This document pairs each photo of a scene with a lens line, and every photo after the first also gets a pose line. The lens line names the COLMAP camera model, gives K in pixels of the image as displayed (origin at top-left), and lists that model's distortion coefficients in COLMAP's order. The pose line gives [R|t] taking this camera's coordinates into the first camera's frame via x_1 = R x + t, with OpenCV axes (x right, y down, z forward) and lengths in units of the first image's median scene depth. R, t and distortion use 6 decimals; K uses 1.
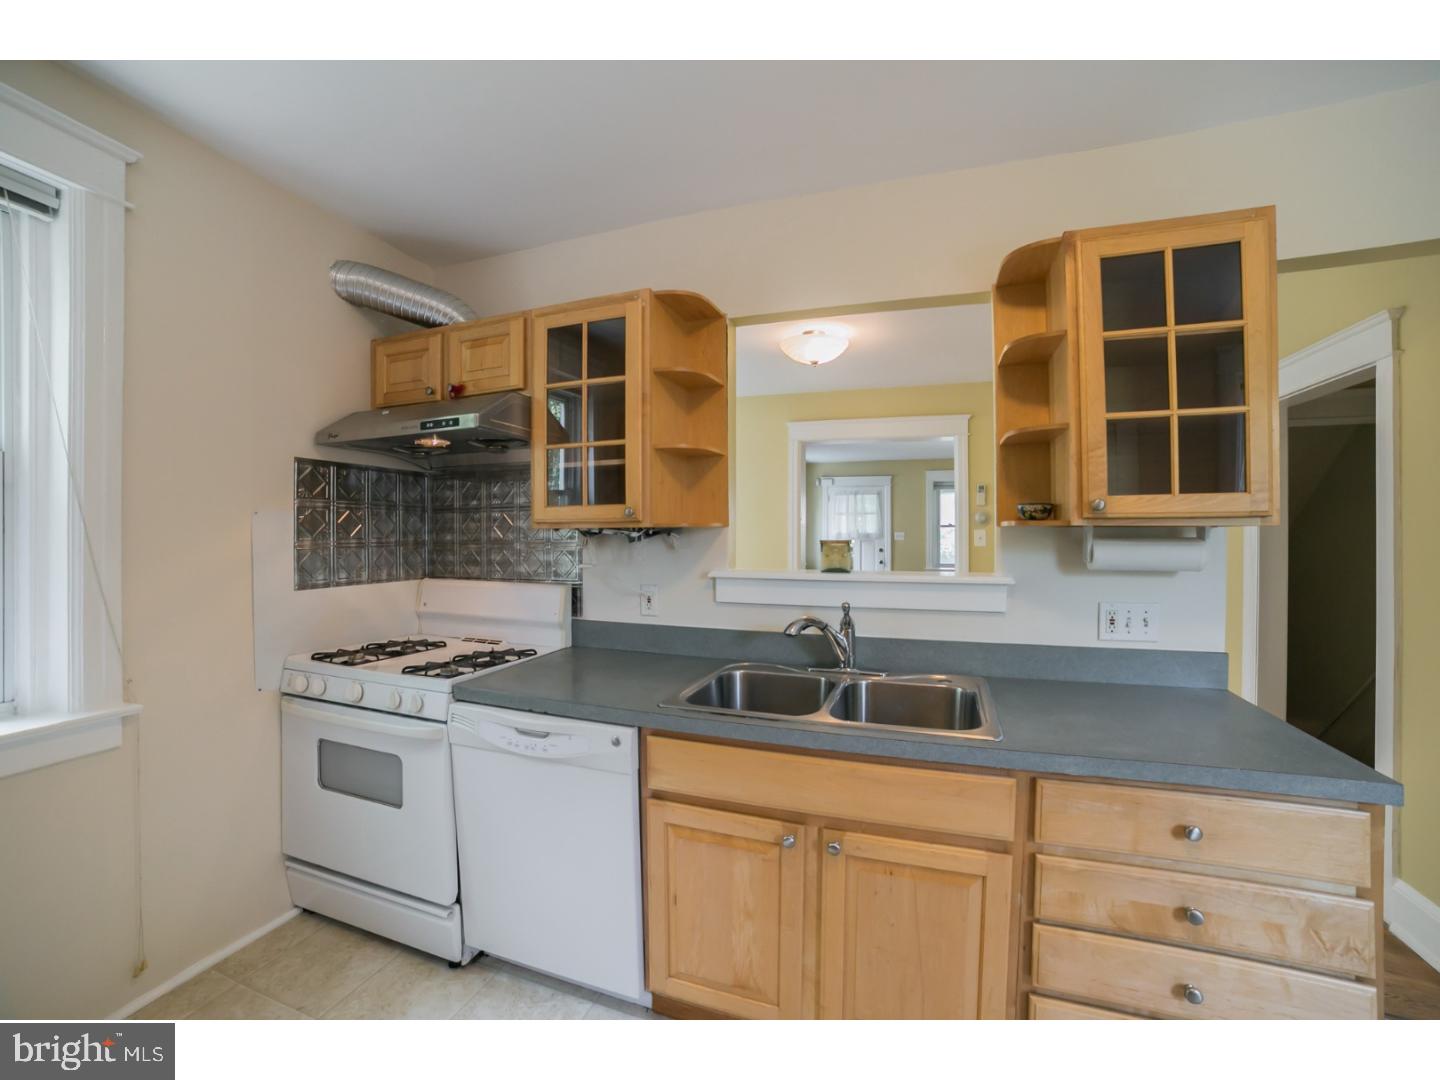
lens RADIAL K [[585.4, 0, 726.4], [0, 585.4, 535.2], [0, 0, 1]] dist [-0.104847, 0.039367]
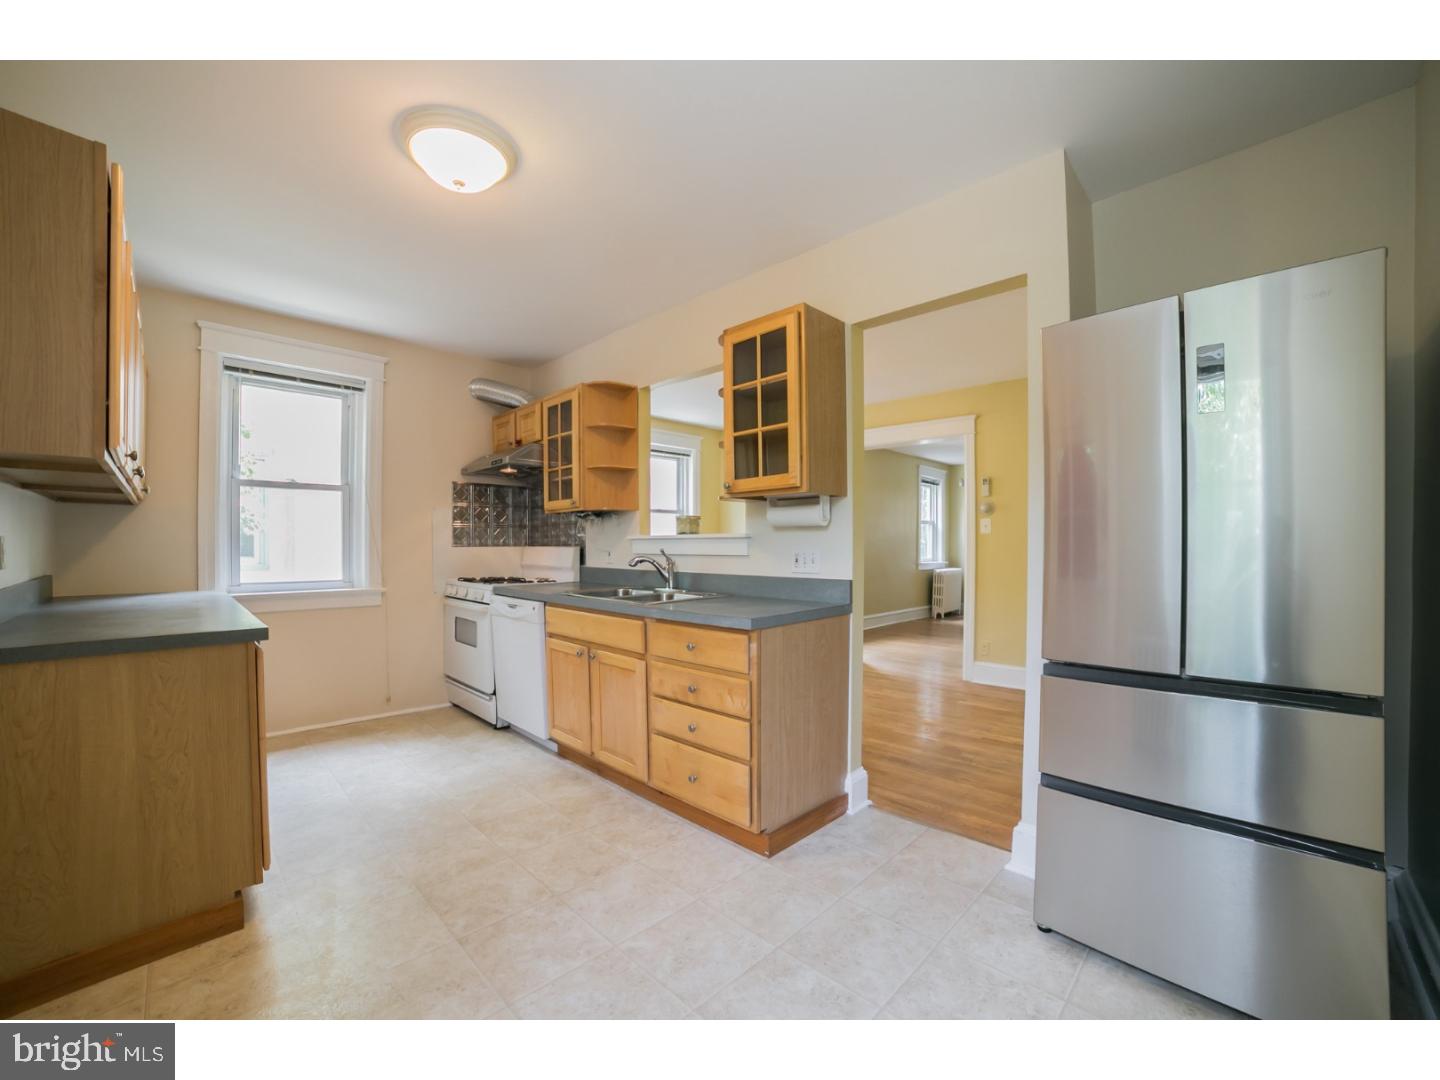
lens RADIAL K [[582.9, 0, 720.7], [0, 582.9, 553.9], [0, 0, 1]] dist [-0.057359, -0.000035]
pose [[0.901500, 0.006086, -0.432737, 1.026489], [-0.000379, 0.999912, 0.013272, 0.096934], [0.432779, -0.011801, 0.901423, -0.478128]]
